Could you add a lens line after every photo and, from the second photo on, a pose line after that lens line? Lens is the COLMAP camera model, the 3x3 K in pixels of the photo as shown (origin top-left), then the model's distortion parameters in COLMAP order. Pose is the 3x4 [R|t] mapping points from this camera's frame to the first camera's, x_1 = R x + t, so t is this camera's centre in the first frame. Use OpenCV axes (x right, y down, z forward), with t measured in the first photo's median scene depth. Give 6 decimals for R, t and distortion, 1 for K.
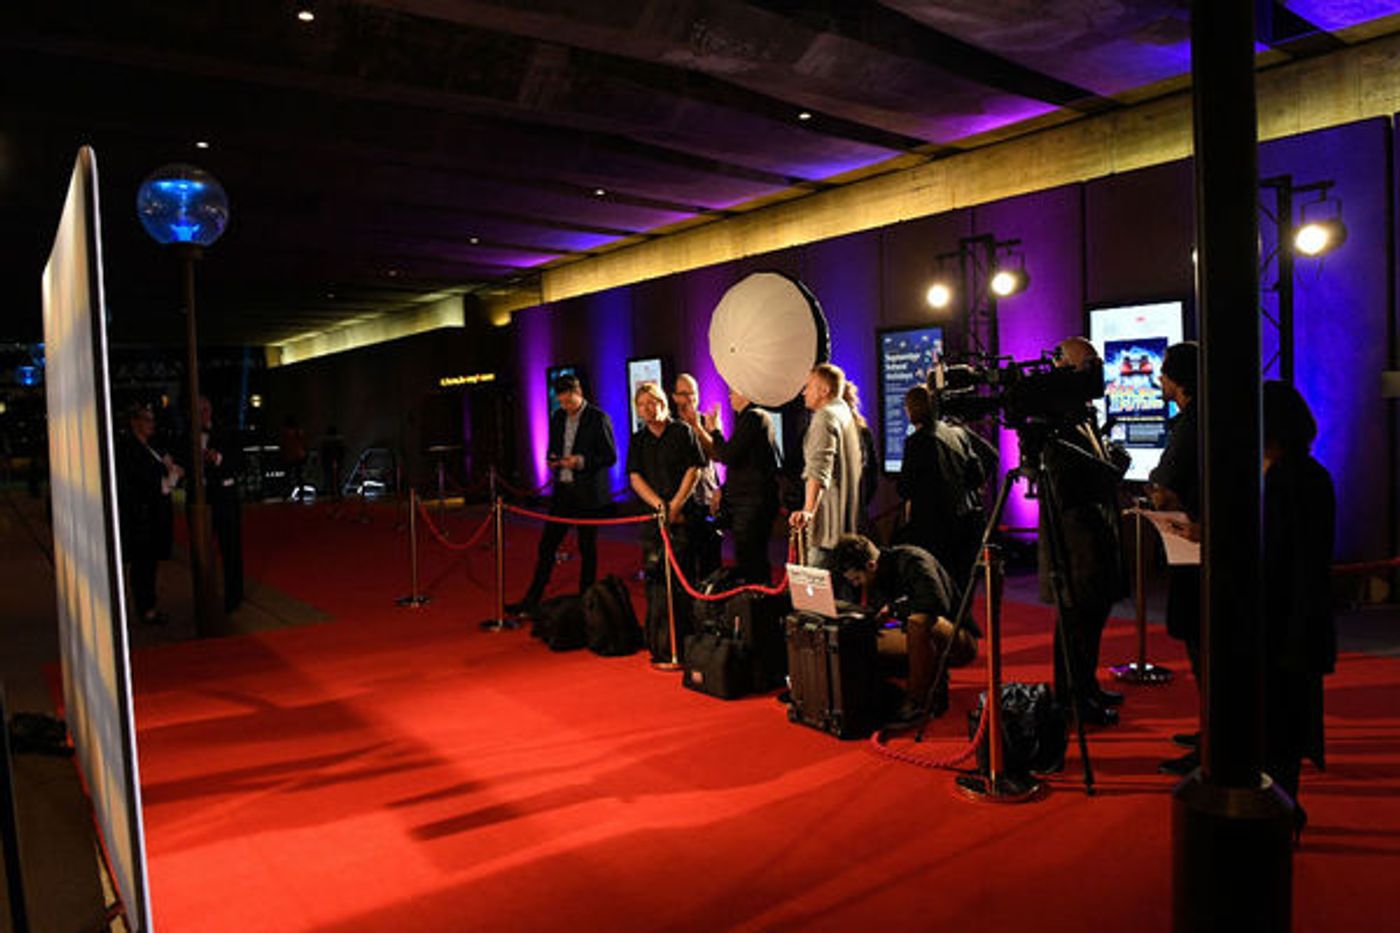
lens RADIAL K [[979.1, 0, 694.6], [0, 979.1, 461.6], [0, 0, 1]] dist [-0.028147, -0.002415]
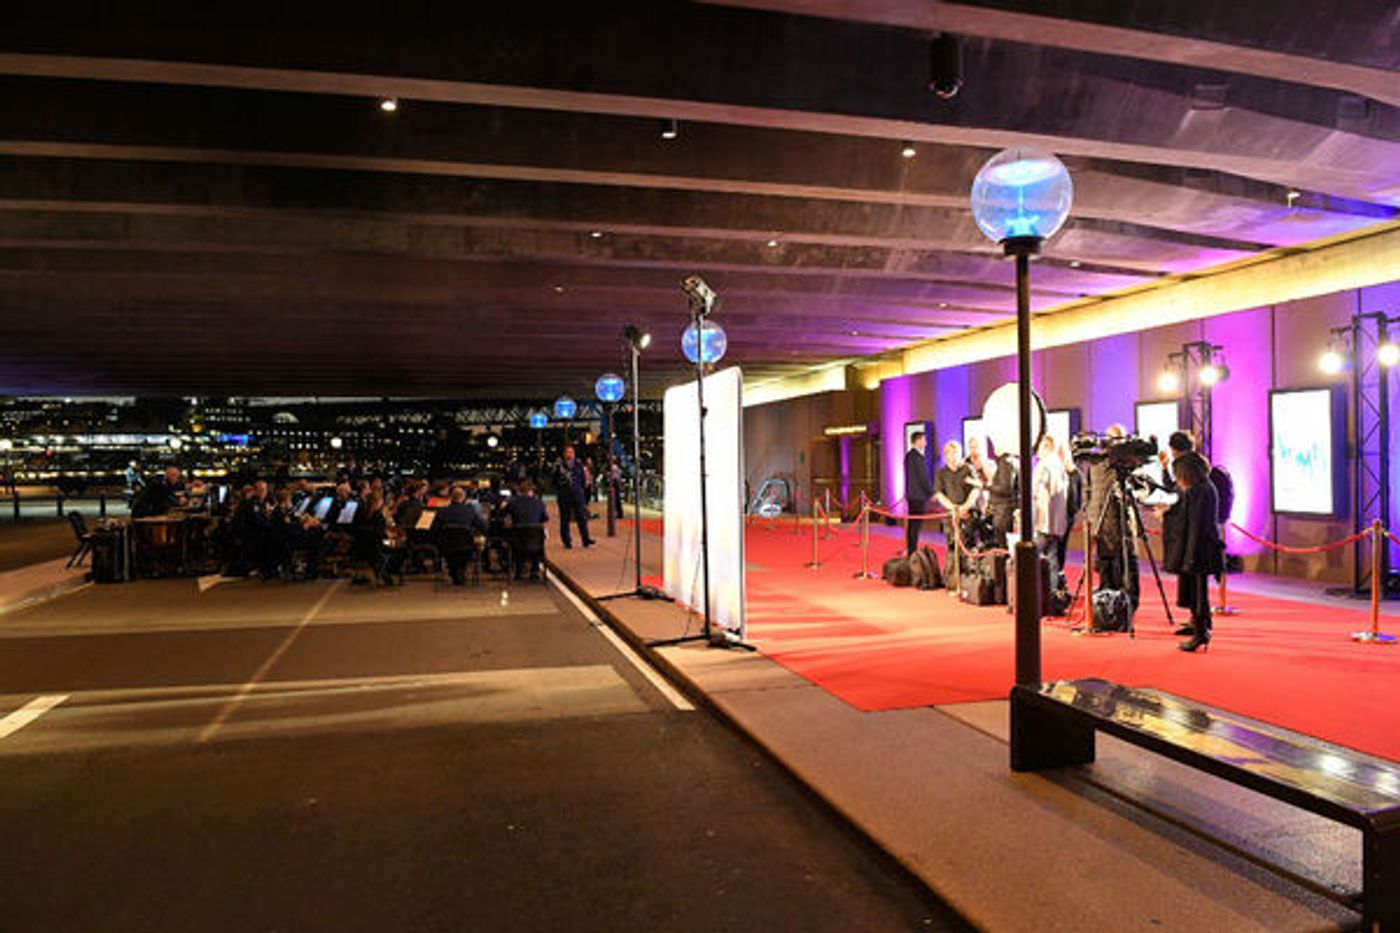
lens RADIAL K [[979.1, 0, 697.4], [0, 979.1, 462.3], [0, 0, 1]] dist [-0.028147, -0.002415]
pose [[0.931646, 0.024968, -0.362508, 0.135145], [-0.040125, 0.998604, -0.034340, 0.031398], [0.361144, 0.046538, 0.931348, -0.666945]]
